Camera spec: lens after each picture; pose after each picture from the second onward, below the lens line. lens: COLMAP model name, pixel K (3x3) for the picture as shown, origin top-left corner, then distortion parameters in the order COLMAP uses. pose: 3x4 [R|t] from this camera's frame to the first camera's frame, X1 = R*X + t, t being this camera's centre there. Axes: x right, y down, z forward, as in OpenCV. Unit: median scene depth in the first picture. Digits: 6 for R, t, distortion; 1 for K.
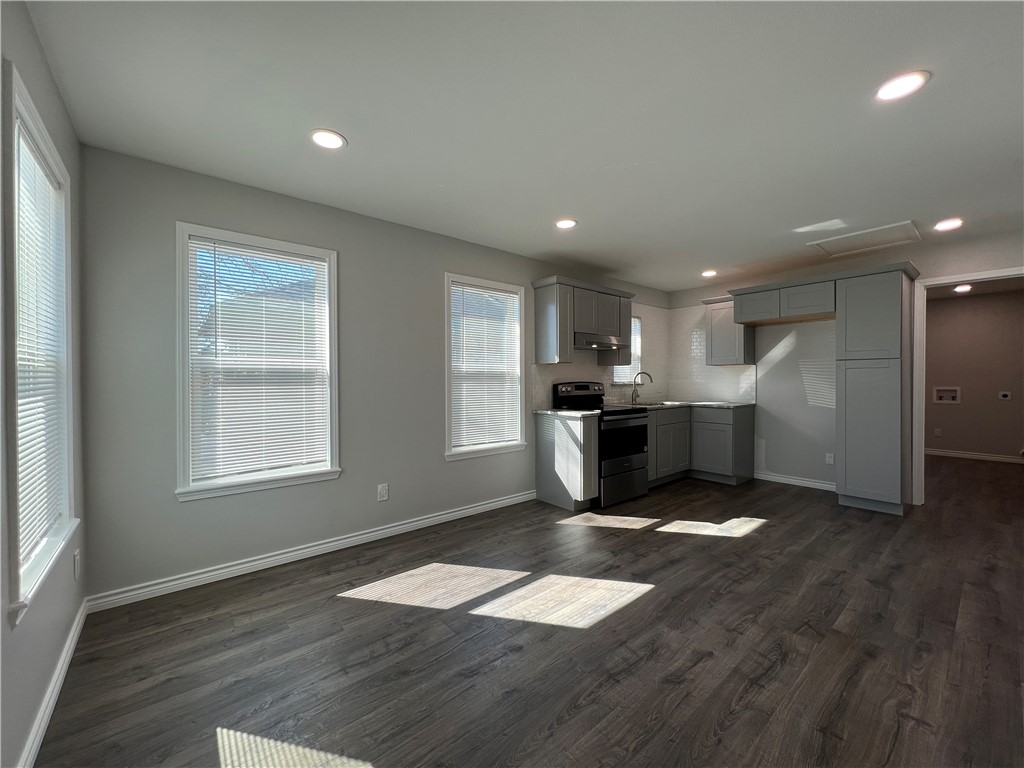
lens RADIAL K [[420.2, 0, 512.0], [0, 420.2, 384.0], [0, 0, 1]] dist [0.000593, 0.000030]
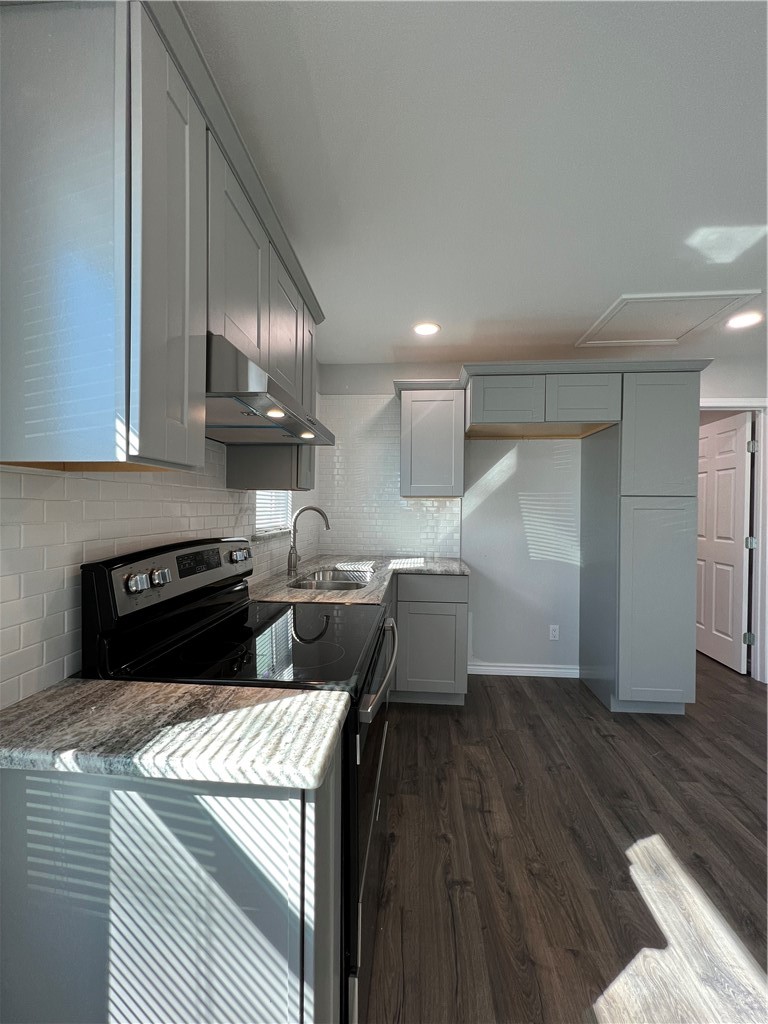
lens RADIAL K [[409.7, 0, 384.0], [0, 409.7, 512.0], [0, 0, 1]] dist [0.001465, 0.000131]
pose [[0.702674, 0.002379, 0.711508, 0.057721], [-0.002735, 0.999996, -0.000643, -0.026821], [-0.711507, -0.001494, 0.702678, 0.748473]]
